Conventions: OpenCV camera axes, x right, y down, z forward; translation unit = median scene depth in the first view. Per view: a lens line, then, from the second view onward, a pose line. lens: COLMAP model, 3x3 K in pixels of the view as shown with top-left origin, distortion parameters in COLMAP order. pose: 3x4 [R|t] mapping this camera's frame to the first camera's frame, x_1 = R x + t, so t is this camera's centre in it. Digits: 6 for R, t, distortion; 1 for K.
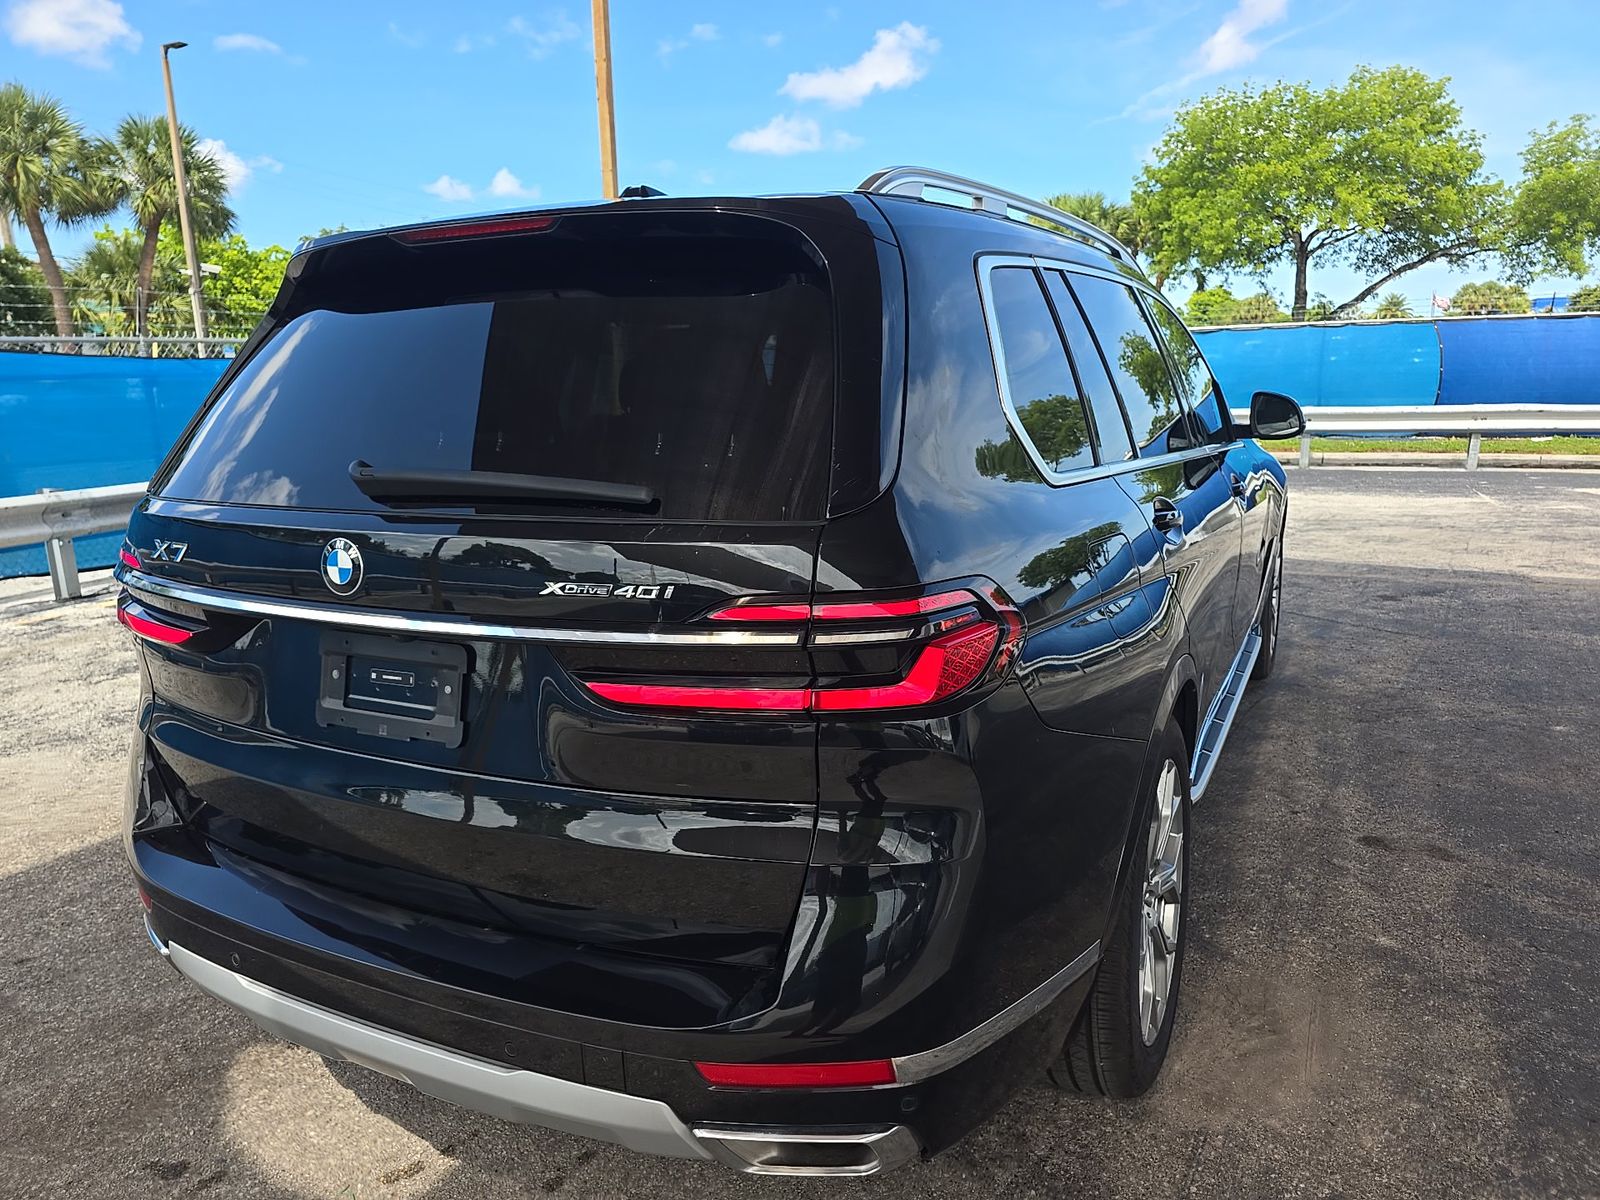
lens RADIAL K [[1121.5, 0, 795.6], [0, 1121.5, 589.5], [0, 0, 1]] dist [0.042723, -0.045361]
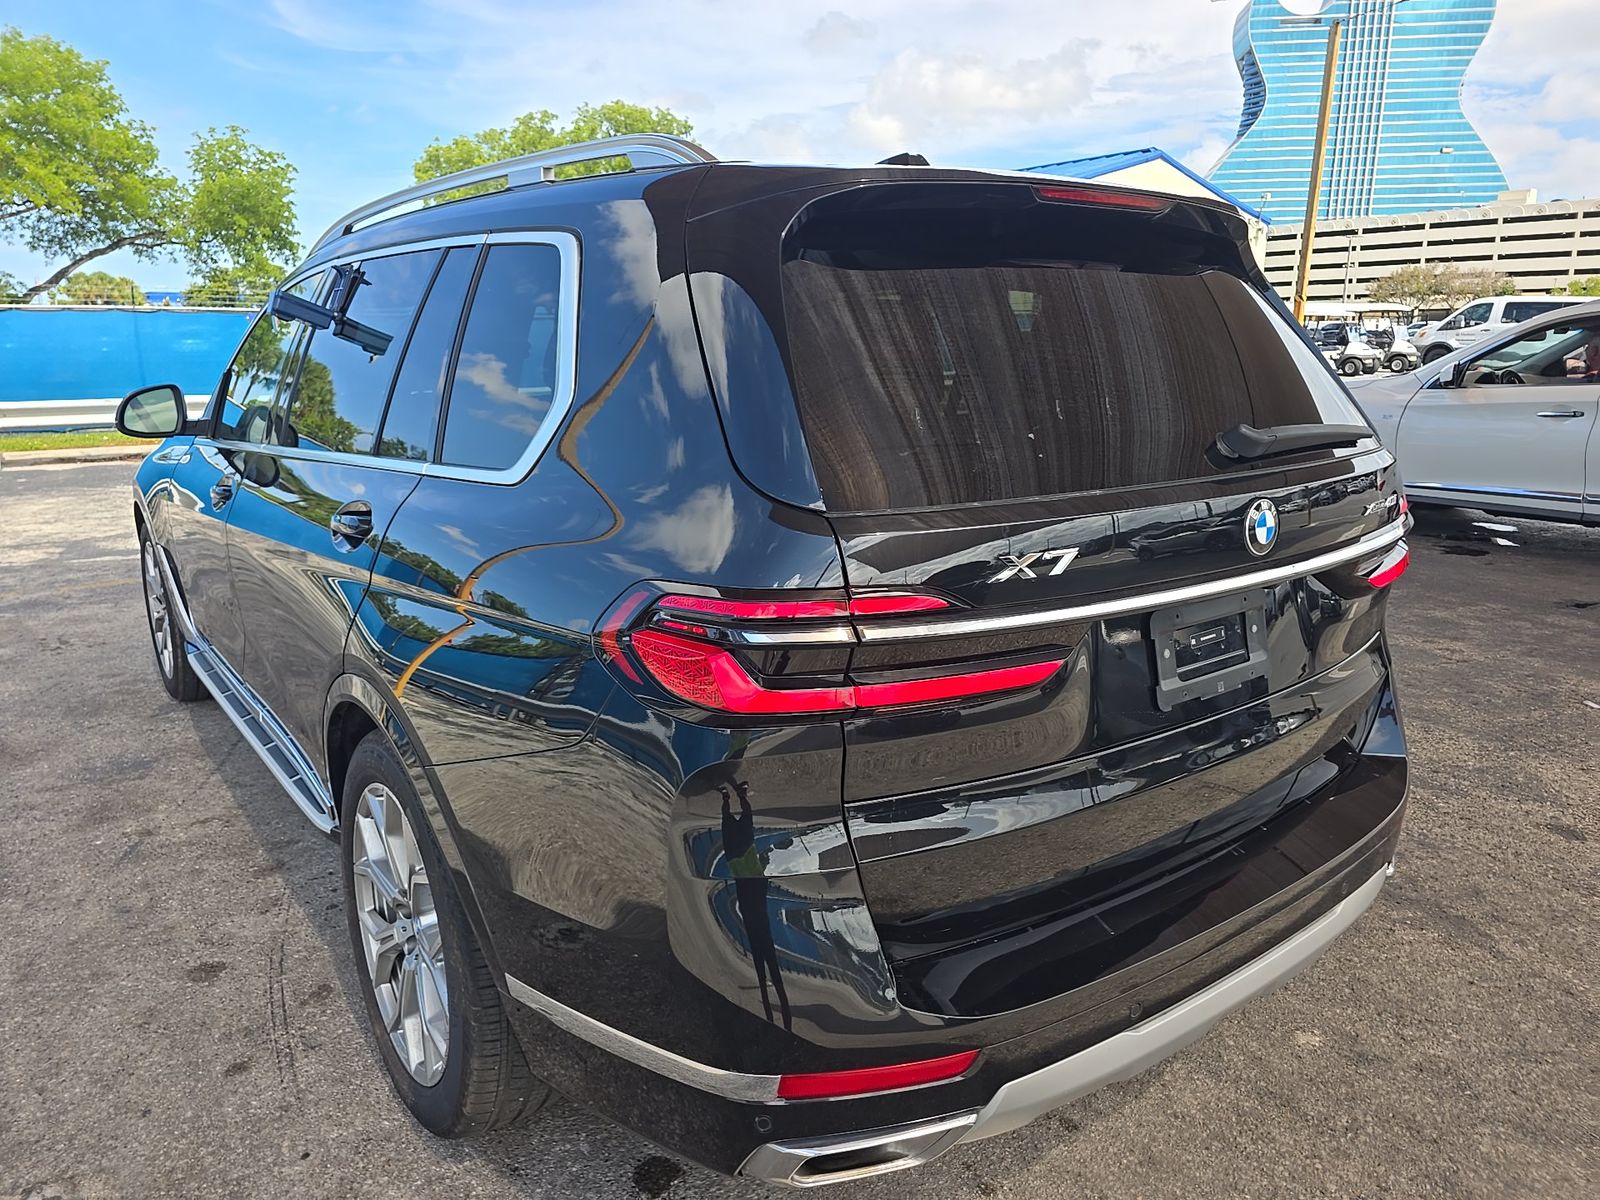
lens RADIAL K [[1121.5, 0, 795.6], [0, 1121.5, 589.5], [0, 0, 1]] dist [0.042723, -0.045361]
pose [[0.415109, -0.172615, 0.893246, -0.132053], [0.166366, 0.979682, 0.112005, -0.013158], [-0.894431, 0.102111, 0.435392, 0.082105]]
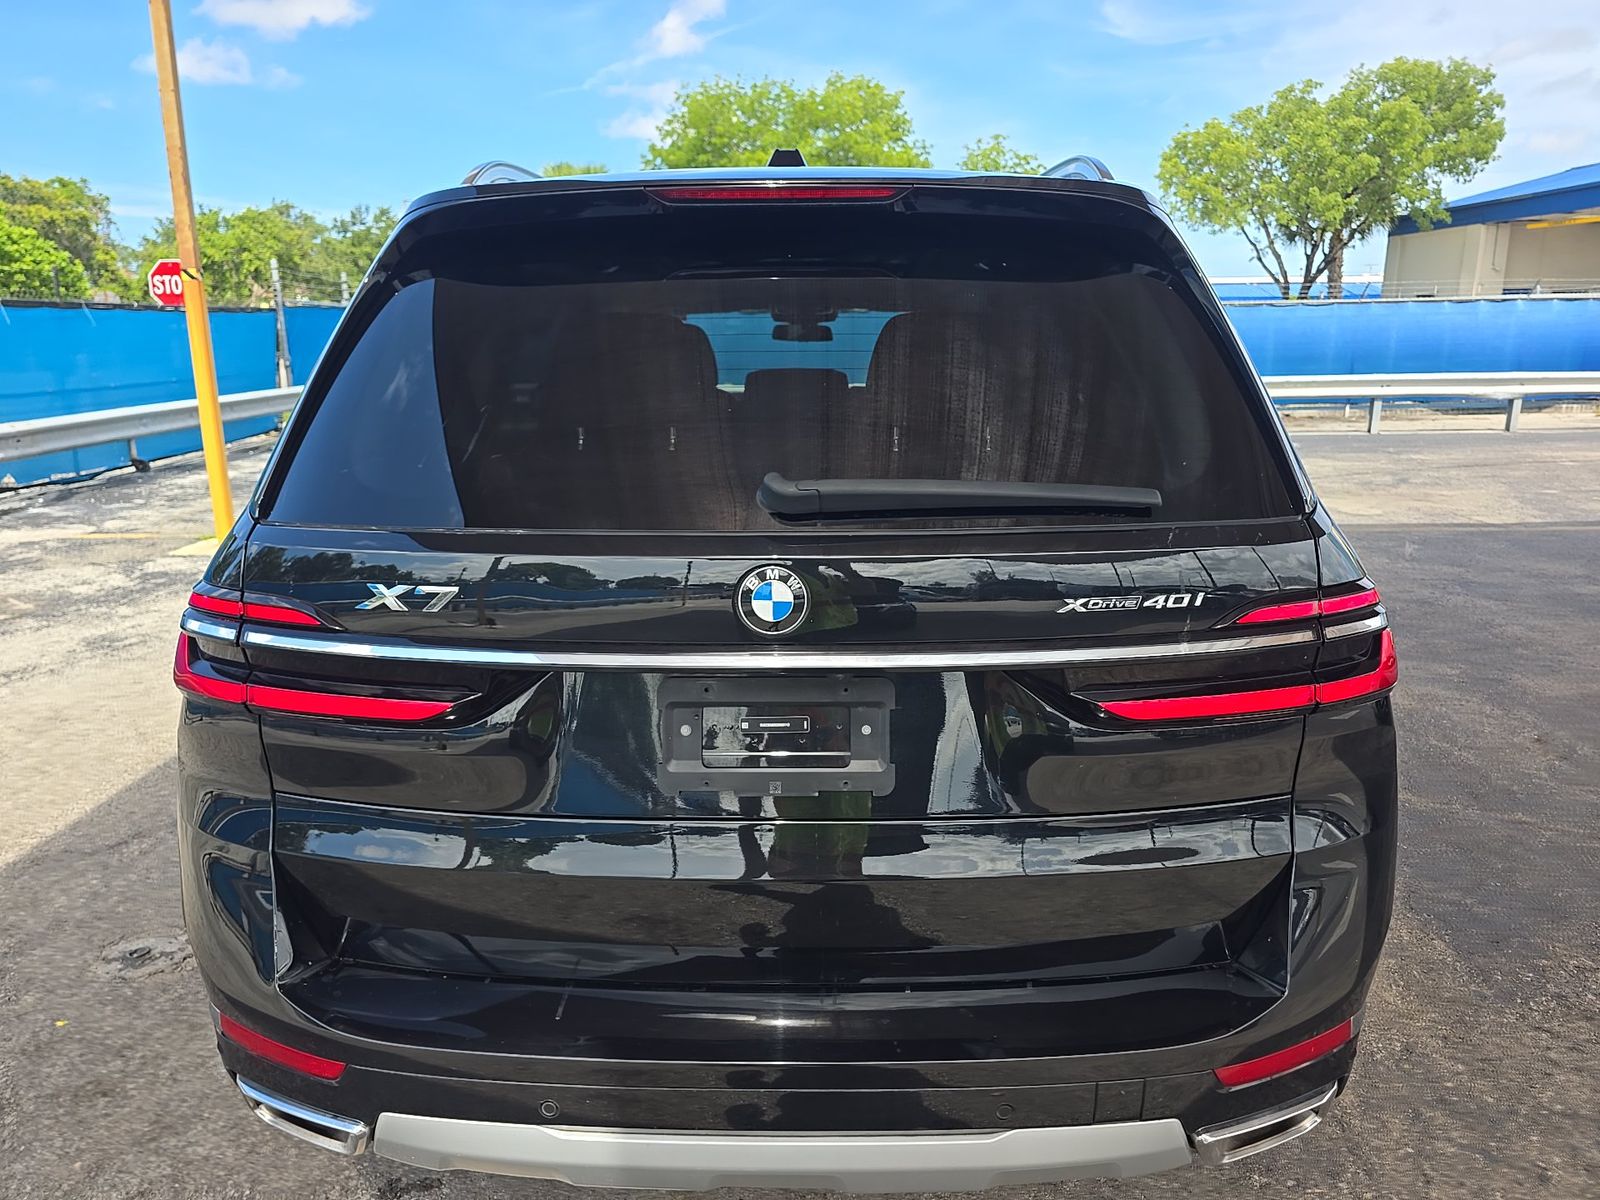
lens RADIAL K [[1121.5, 0, 795.6], [0, 1121.5, 589.5], [0, 0, 1]] dist [0.042723, -0.045361]
pose [[0.892897, -0.078961, 0.443283, -0.065796], [0.067159, 0.996846, 0.042288, -0.005418], [-0.445224, -0.007988, 0.895384, 0.022158]]
